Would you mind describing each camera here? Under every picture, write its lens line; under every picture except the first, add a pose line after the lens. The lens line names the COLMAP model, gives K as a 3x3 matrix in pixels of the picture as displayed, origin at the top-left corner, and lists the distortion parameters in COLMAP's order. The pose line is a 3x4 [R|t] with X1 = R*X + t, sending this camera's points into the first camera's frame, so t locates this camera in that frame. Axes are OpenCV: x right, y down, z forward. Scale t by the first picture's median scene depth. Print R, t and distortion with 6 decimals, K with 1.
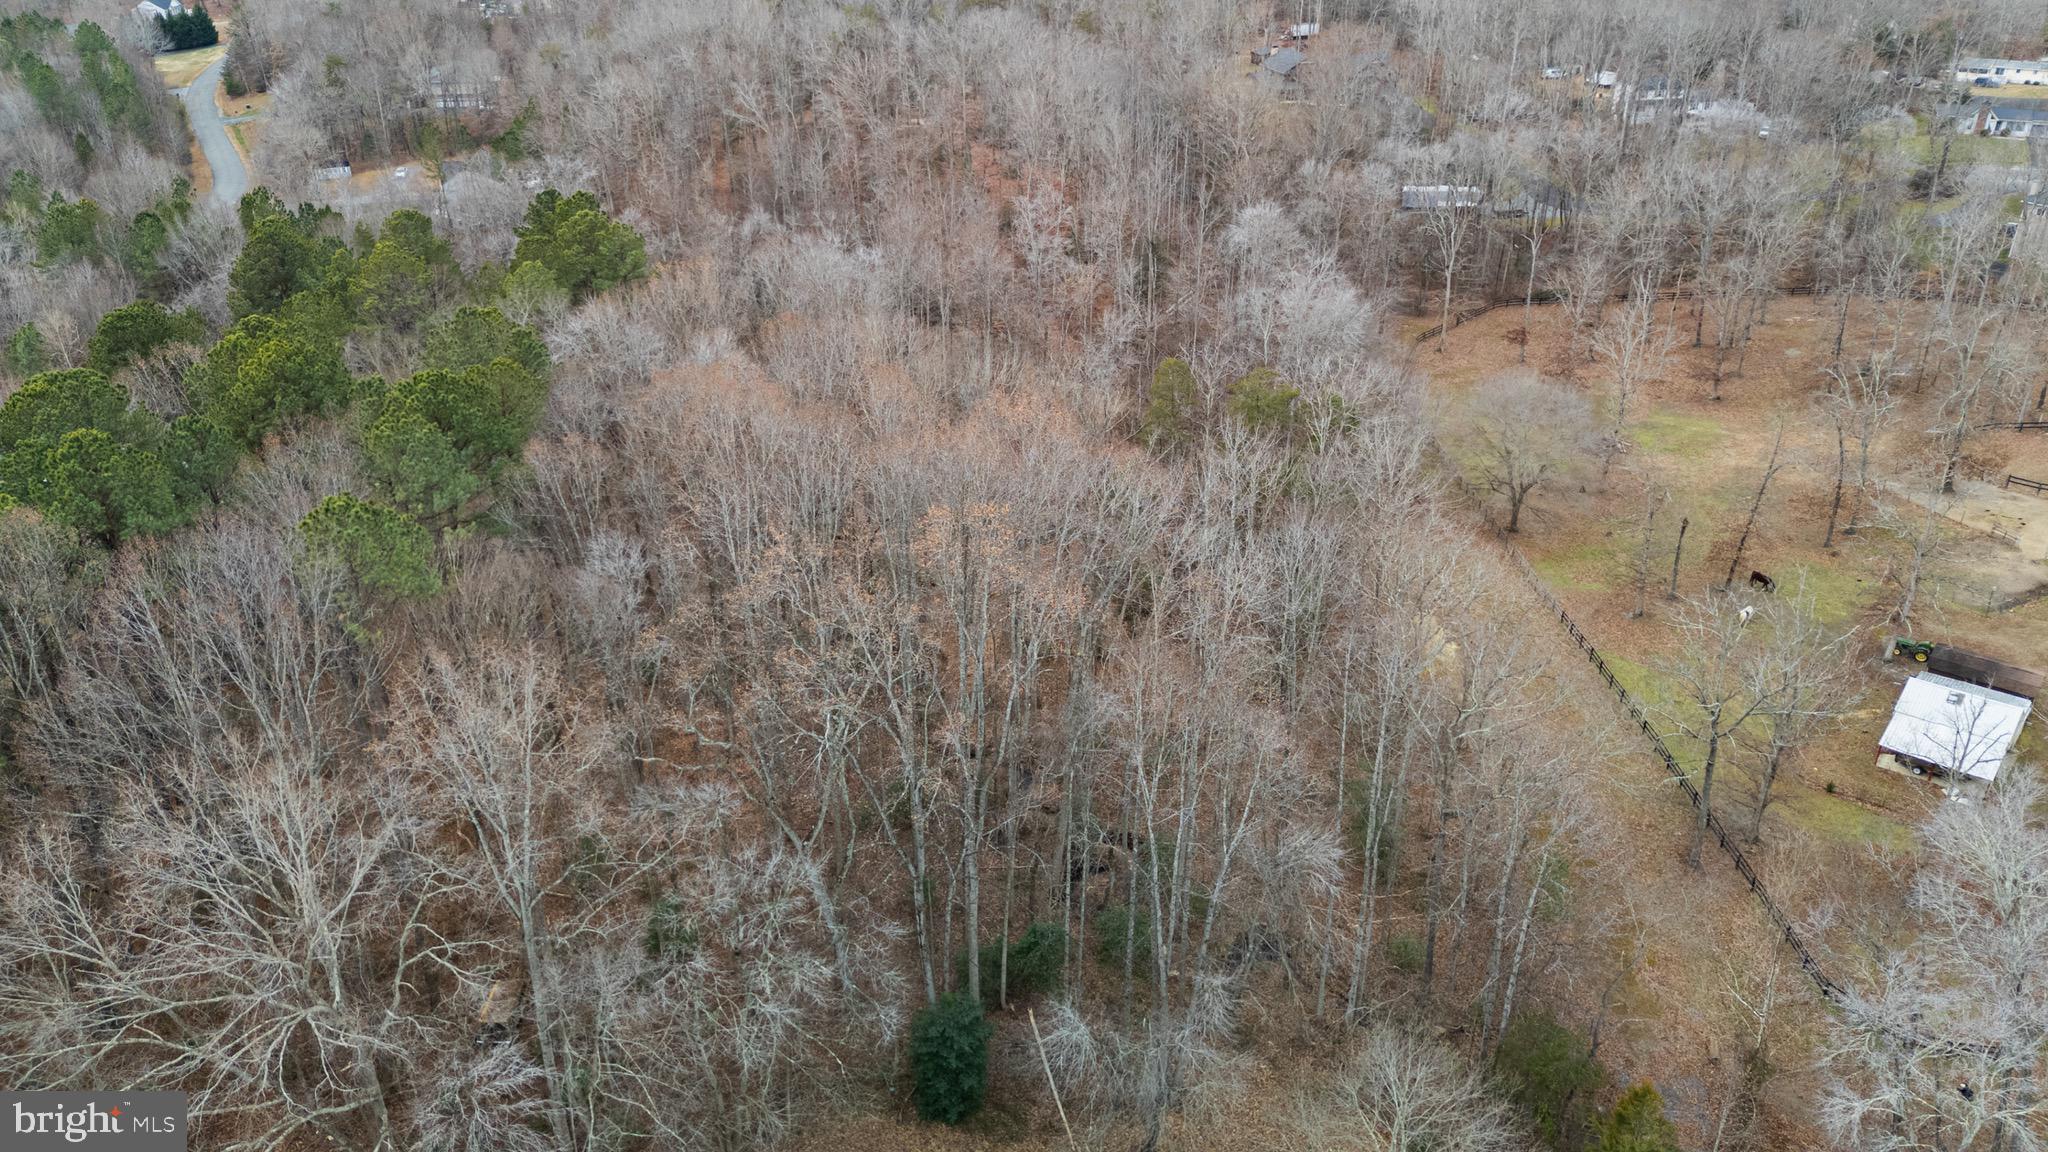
lens RADIAL K [[1488.3, 0, 1024.0], [0, 1488.3, 576.0], [0, 0, 1]] dist [0.077235, -0.072956]
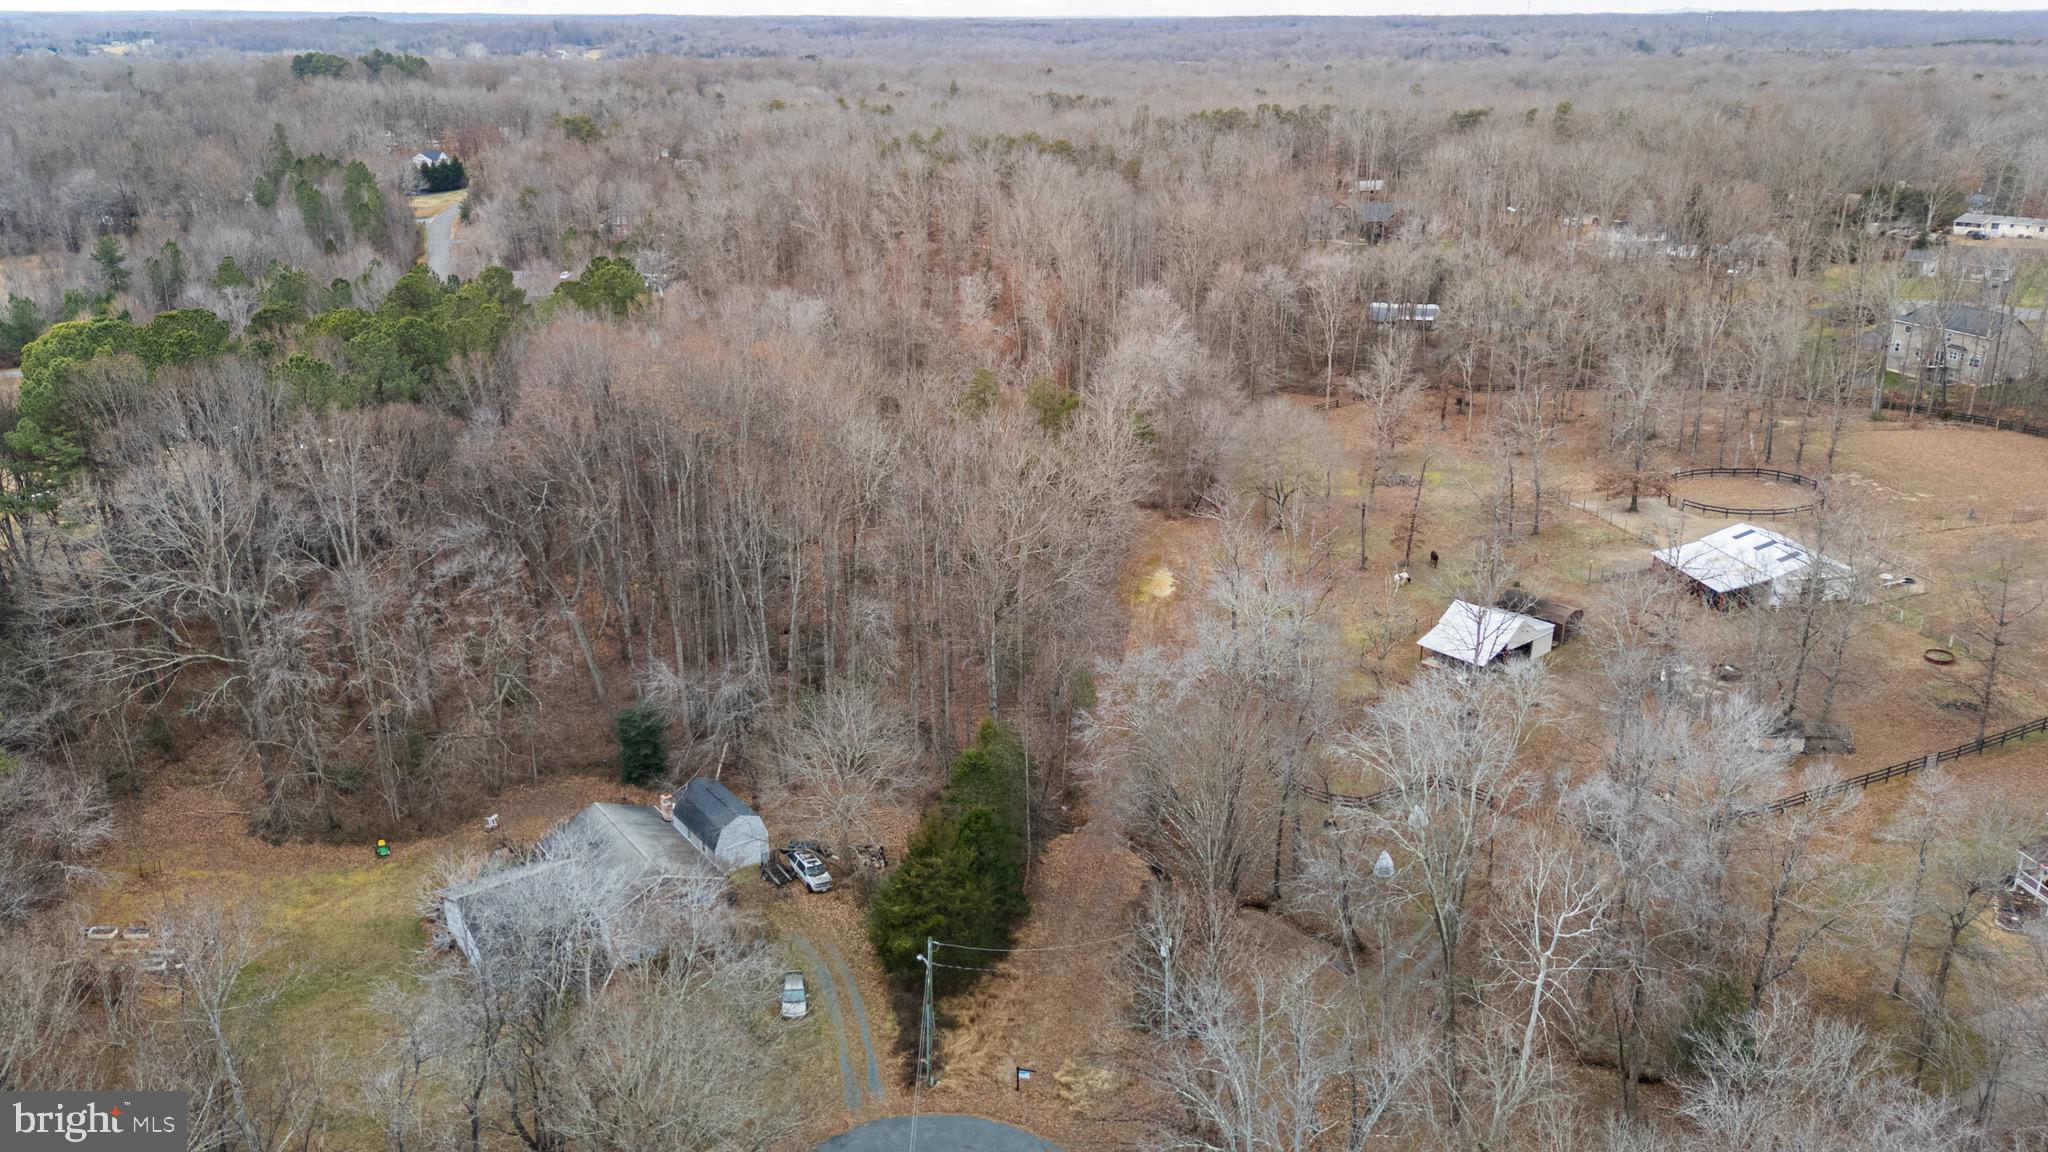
lens RADIAL K [[1492.8, 0, 1023.7], [0, 1492.8, 572.4], [0, 0, 1]] dist [0.074326, -0.071388]
pose [[0.987269, 0.053971, -0.149621, 0.232965], [-0.070684, 0.991554, -0.108739, 0.121374], [0.142488, 0.117930, 0.982746, -0.196875]]
